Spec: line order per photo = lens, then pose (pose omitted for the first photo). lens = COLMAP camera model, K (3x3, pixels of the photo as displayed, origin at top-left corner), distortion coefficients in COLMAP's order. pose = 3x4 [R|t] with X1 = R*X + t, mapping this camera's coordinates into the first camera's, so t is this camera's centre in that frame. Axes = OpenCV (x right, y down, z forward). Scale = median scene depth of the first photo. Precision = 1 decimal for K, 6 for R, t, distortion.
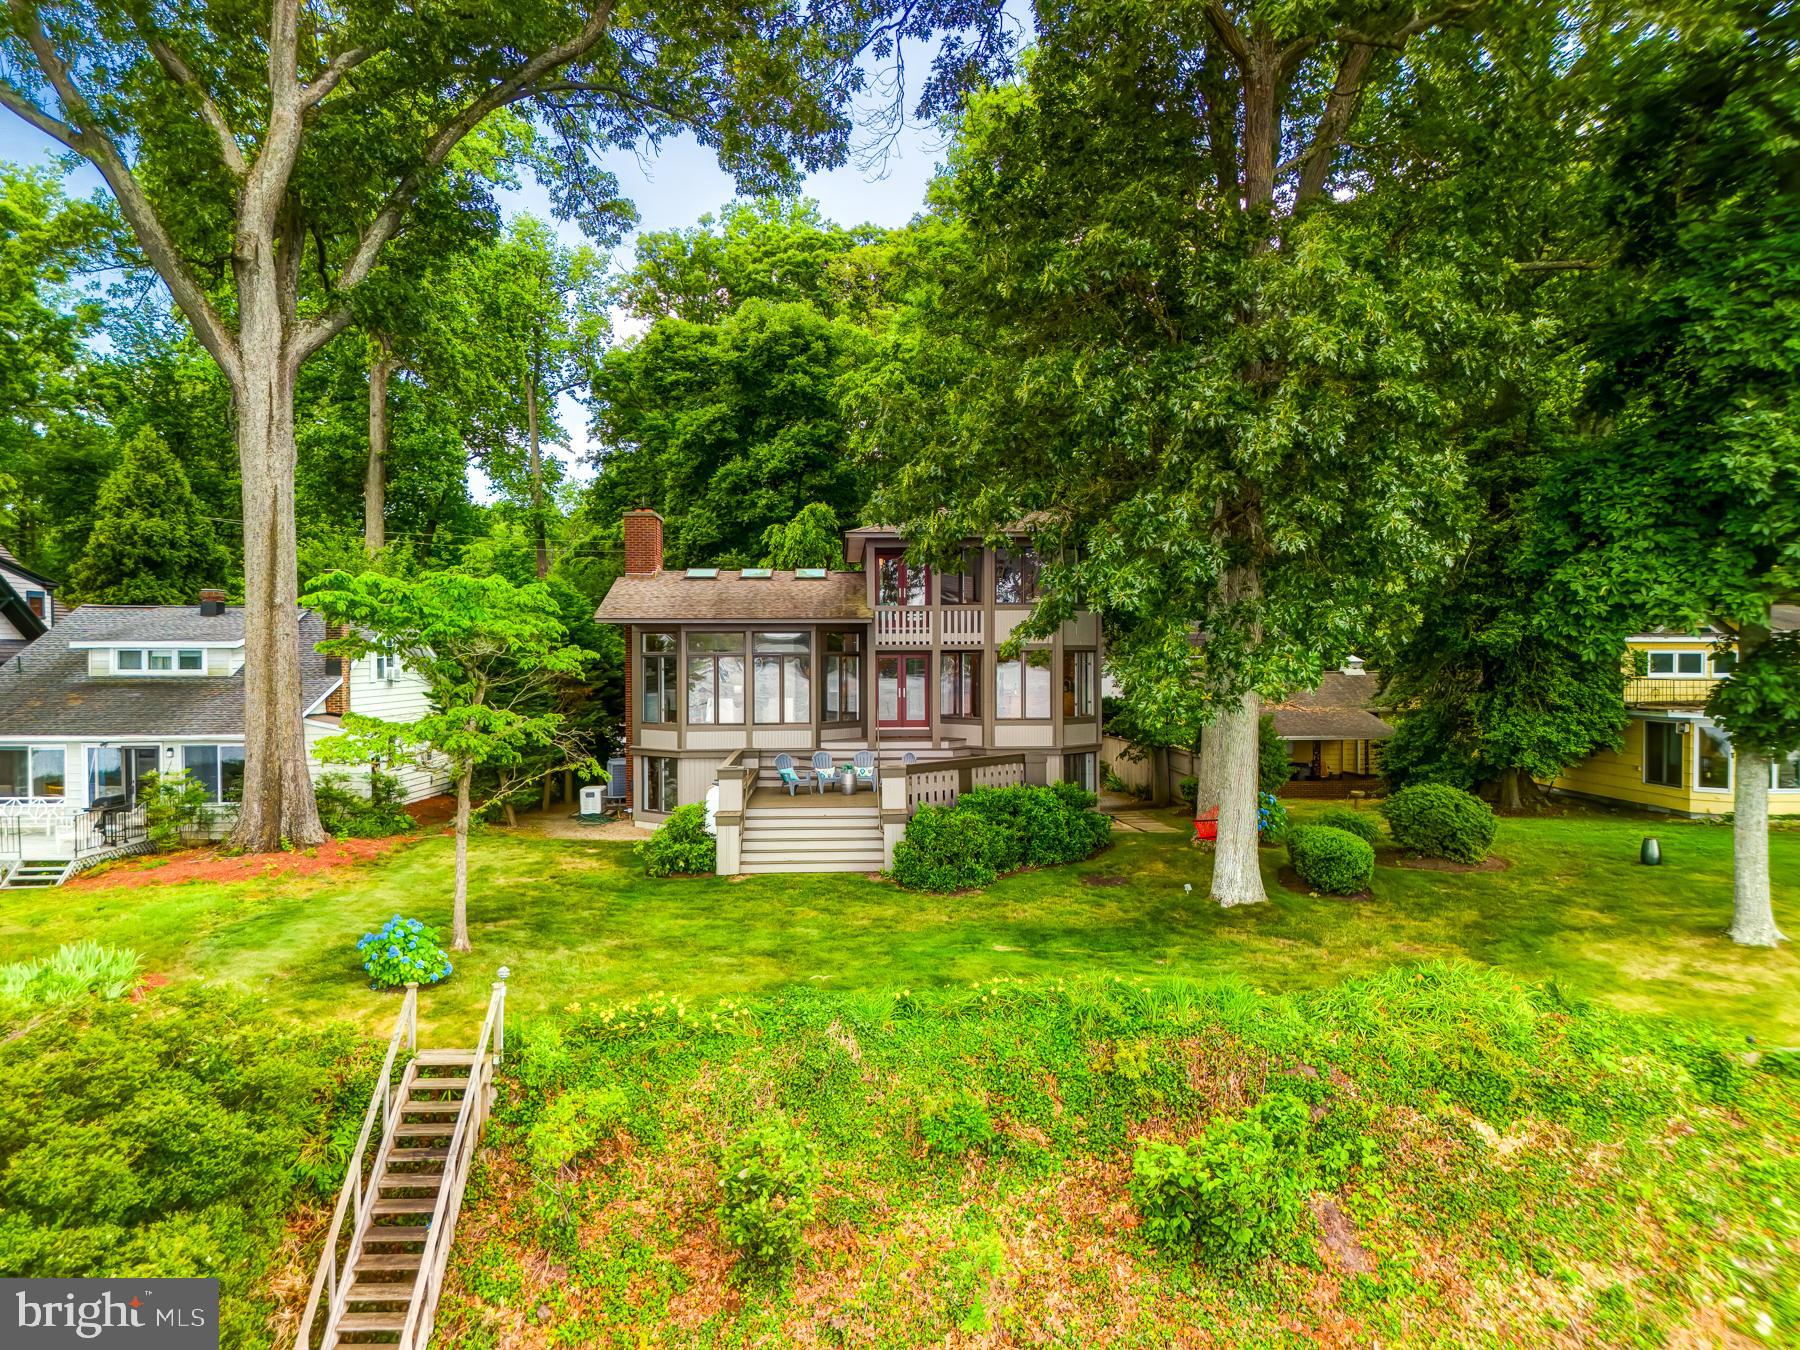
lens RADIAL K [[1281.3, 0, 927.4], [0, 1281.3, 669.2], [0, 0, 1]] dist [0.054693, -0.038158]
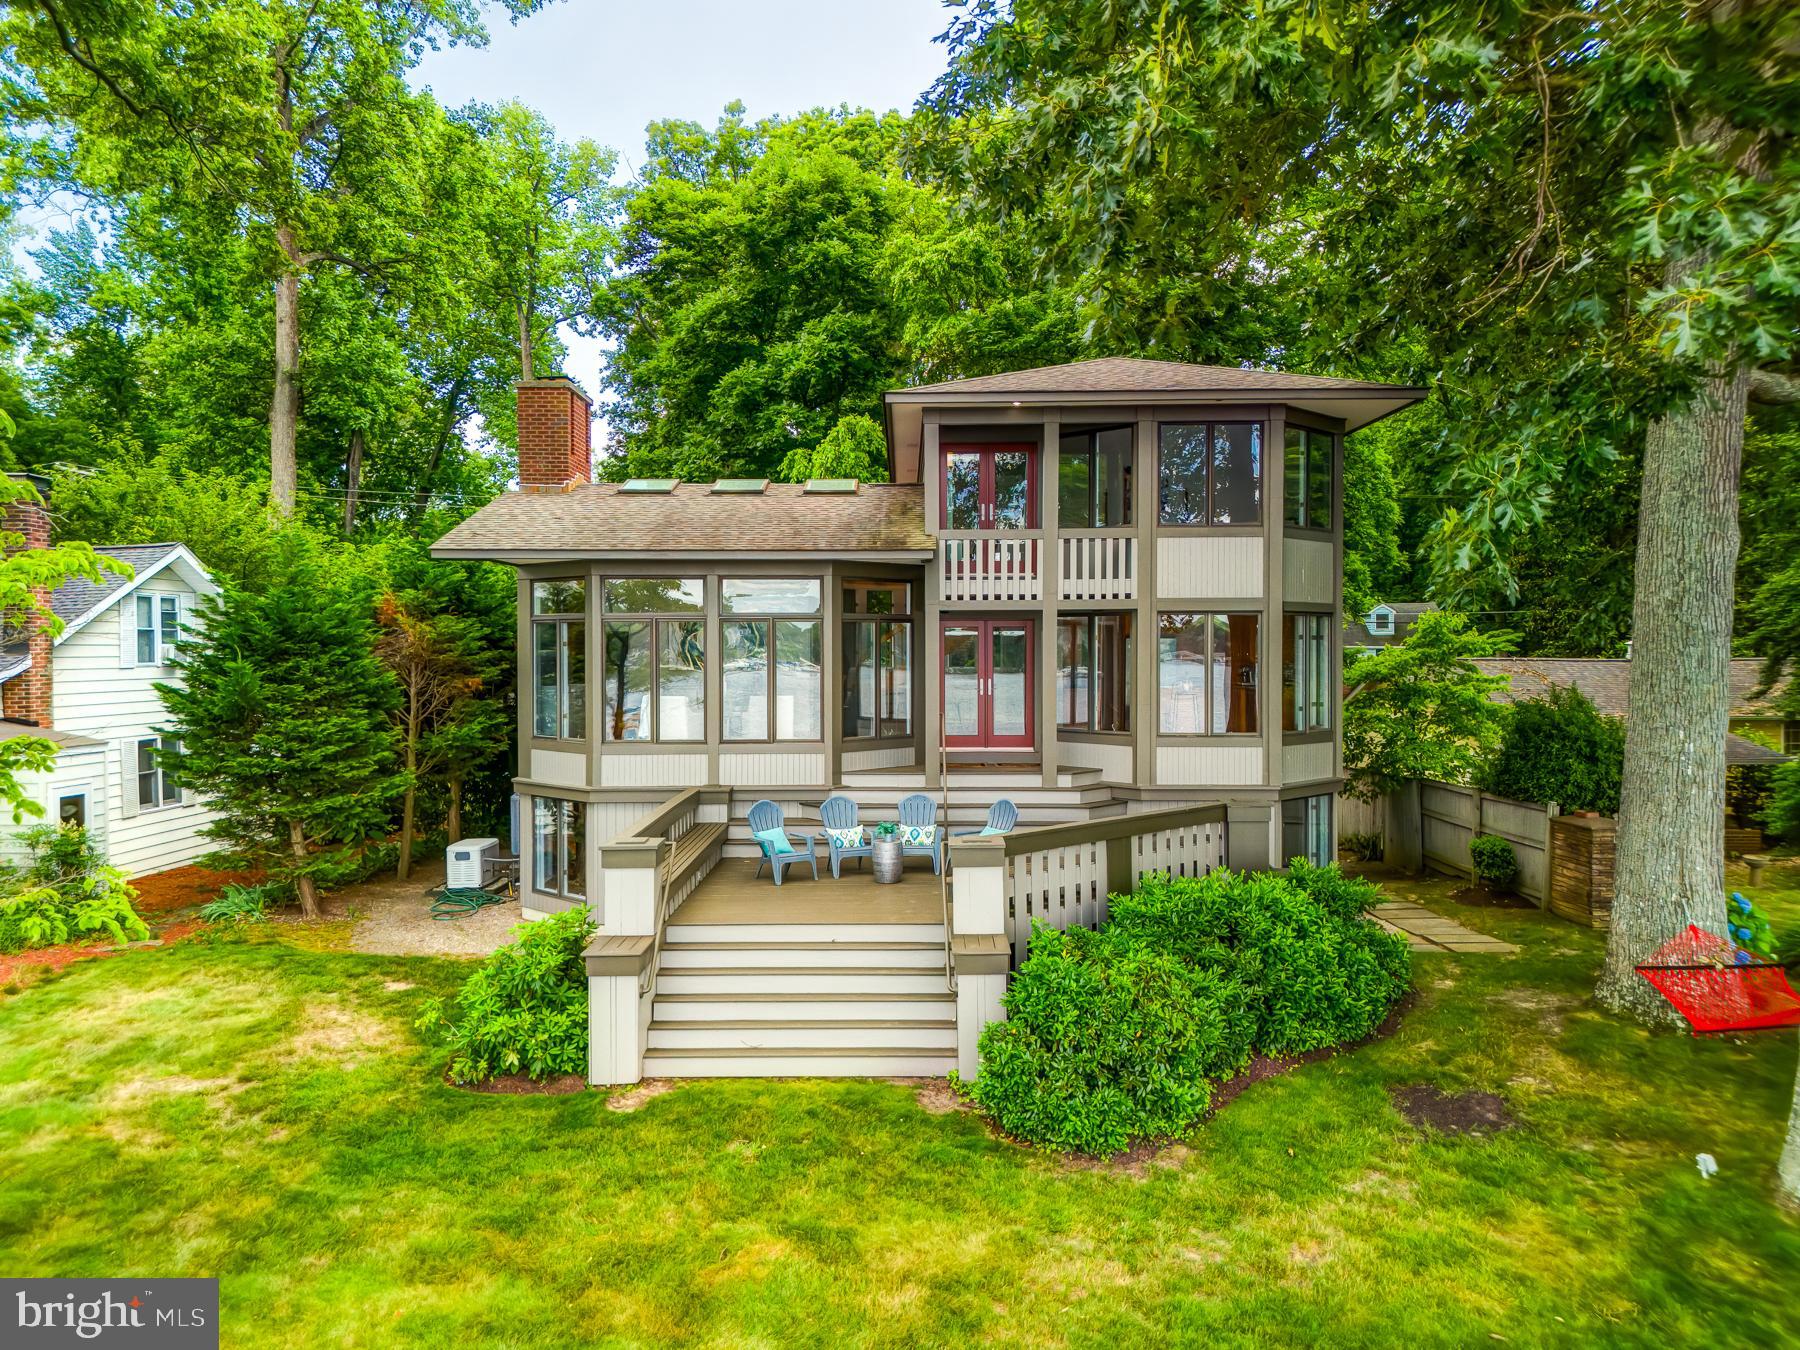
lens RADIAL K [[1327.9, 0, 915.2], [0, 1327.9, 670.4], [0, 0, 1]] dist [0.060931, -0.043480]
pose [[0.998212, 0.002371, -0.059719, -0.016591], [-0.002216, 0.999994, 0.002661, 0.009789], [0.059725, -0.002524, 0.998212, 0.420187]]
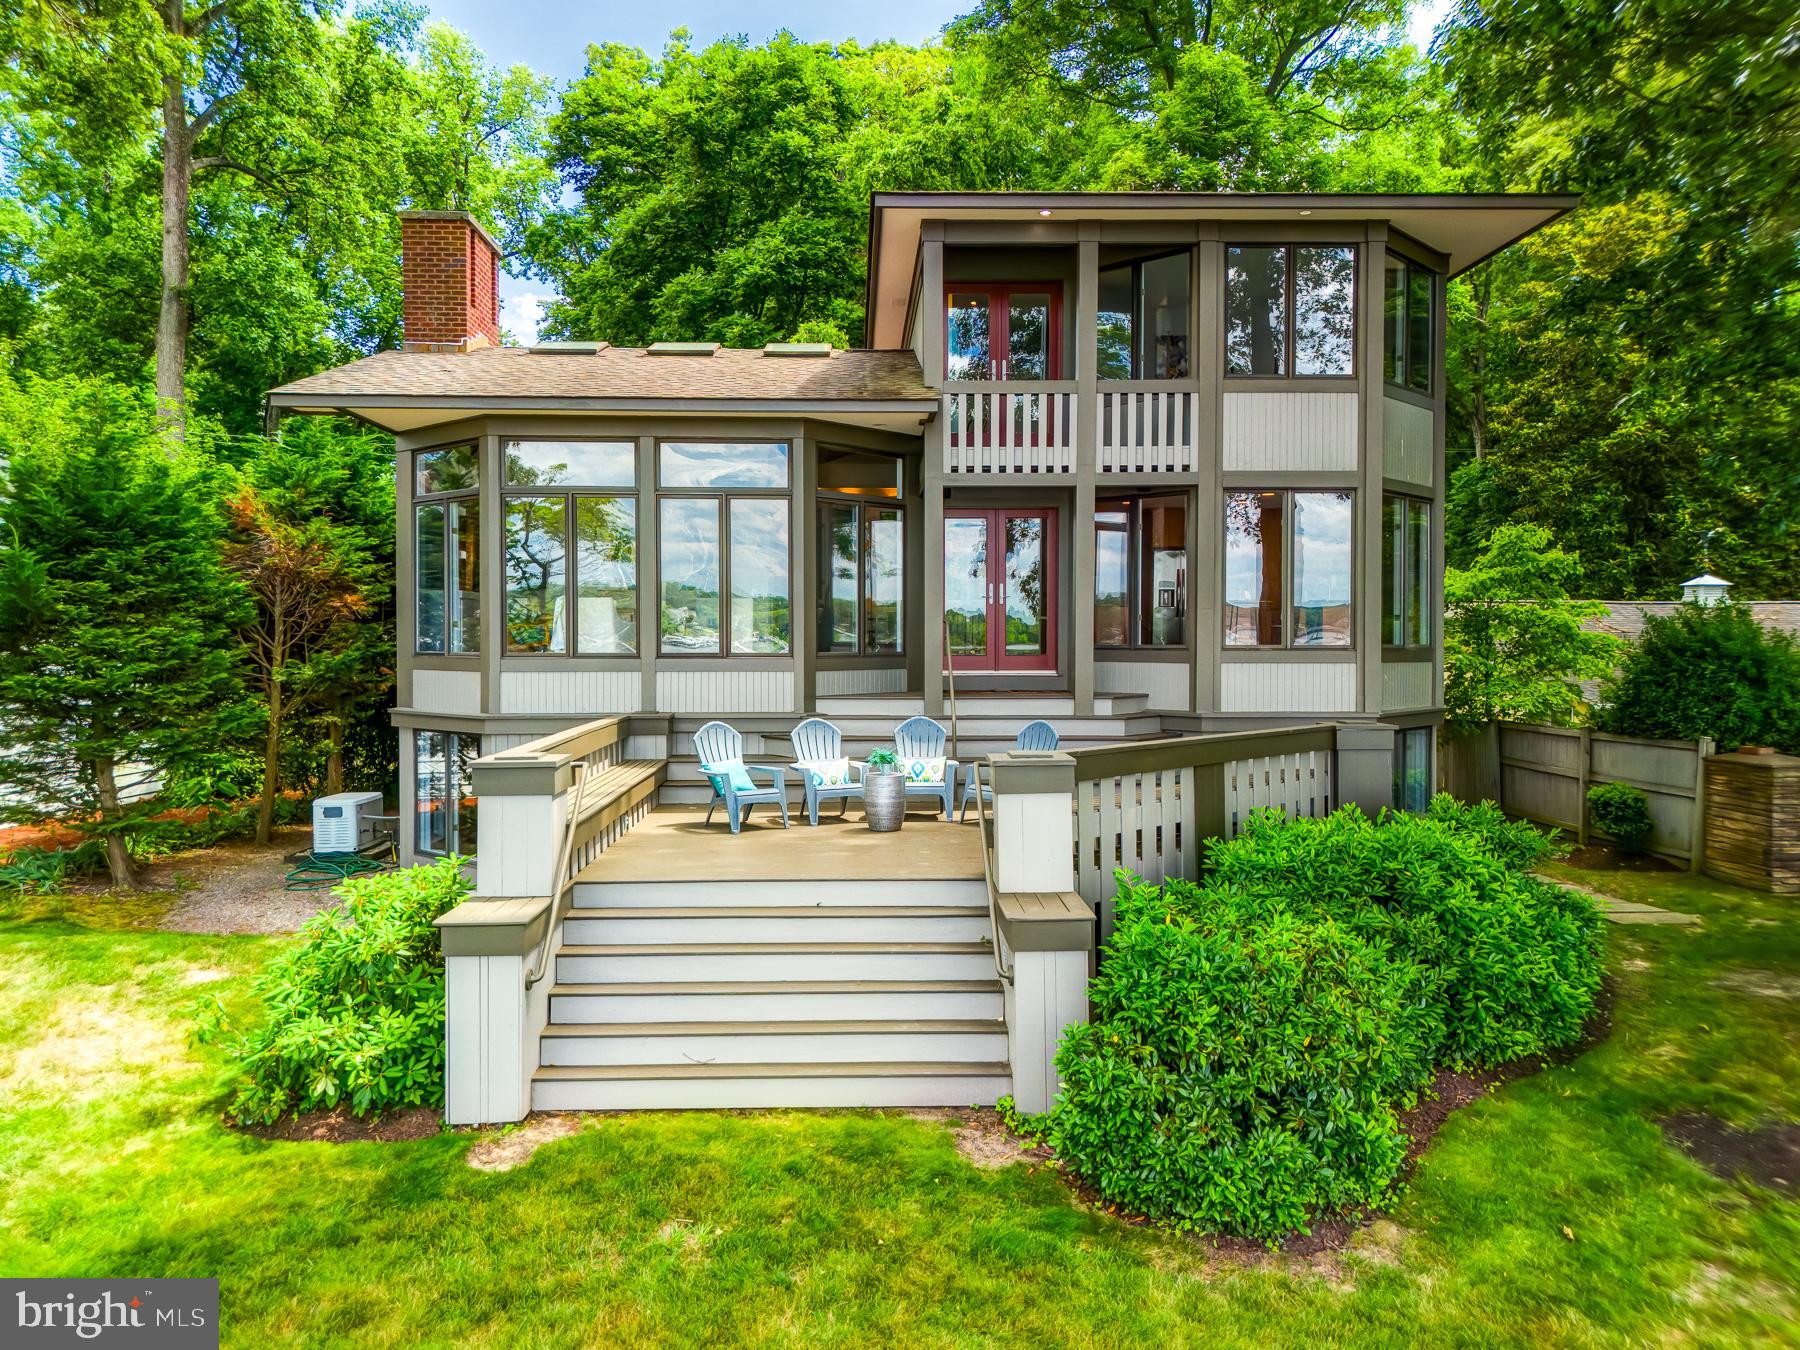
lens RADIAL K [[1335.5, 0, 903.8], [0, 1335.5, 659.1], [0, 0, 1]] dist [0.040752, -0.009289]
pose [[0.999547, 0.003605, -0.029895, -0.039812], [-0.003504, 0.999988, 0.003417, 0.041306], [0.029907, -0.003311, 0.999547, 0.546392]]
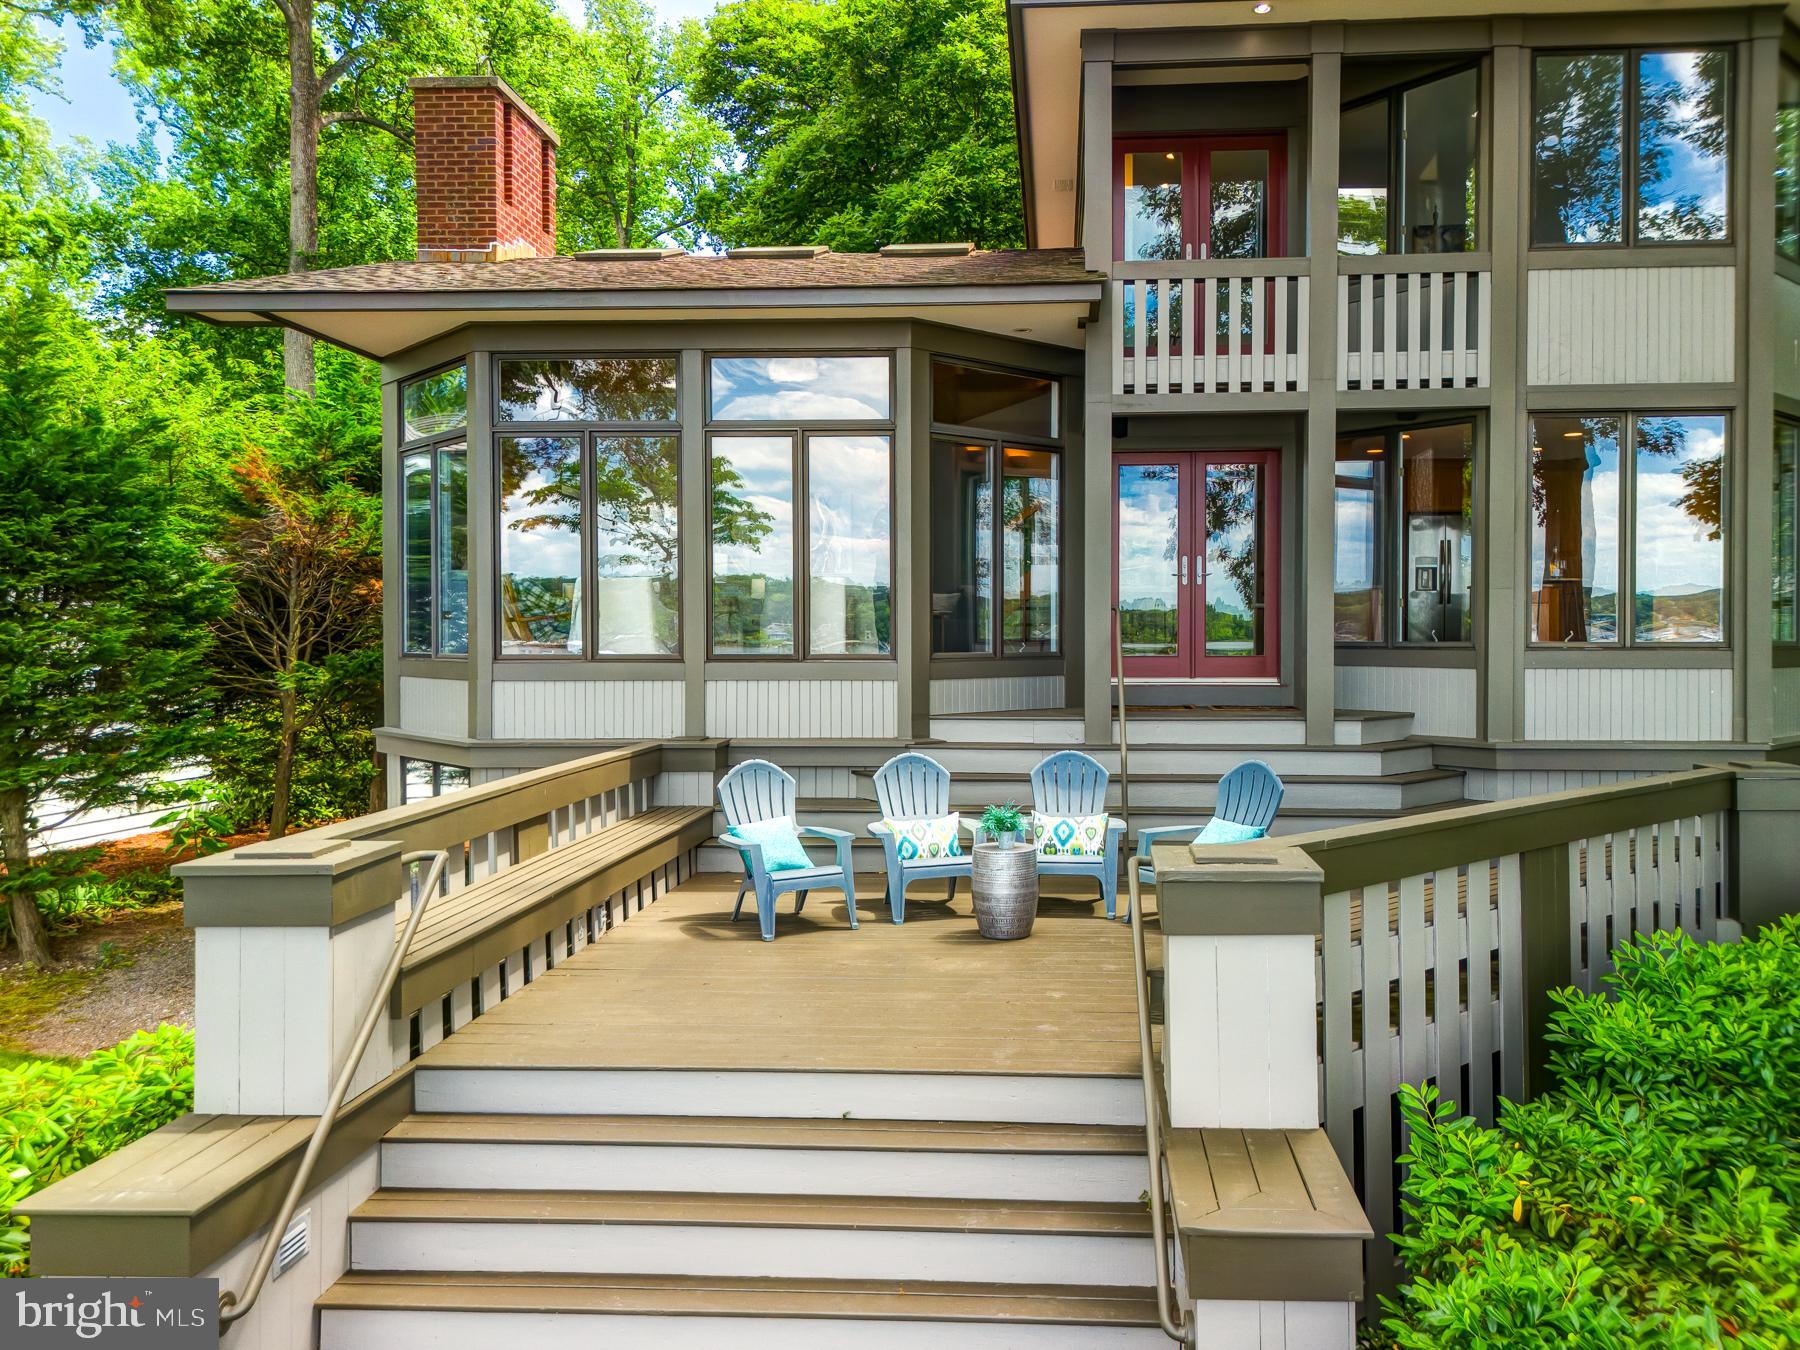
lens RADIAL K [[1382.4, 0, 992.8], [0, 1382.4, 652.4], [0, 0, 1]] dist [0.028715, 0.001247]
pose [[0.993135, 0.003294, -0.116927, -0.030150], [-0.003153, 0.999994, 0.001392, 0.039923], [0.116931, -0.001014, 0.993140, 0.669820]]
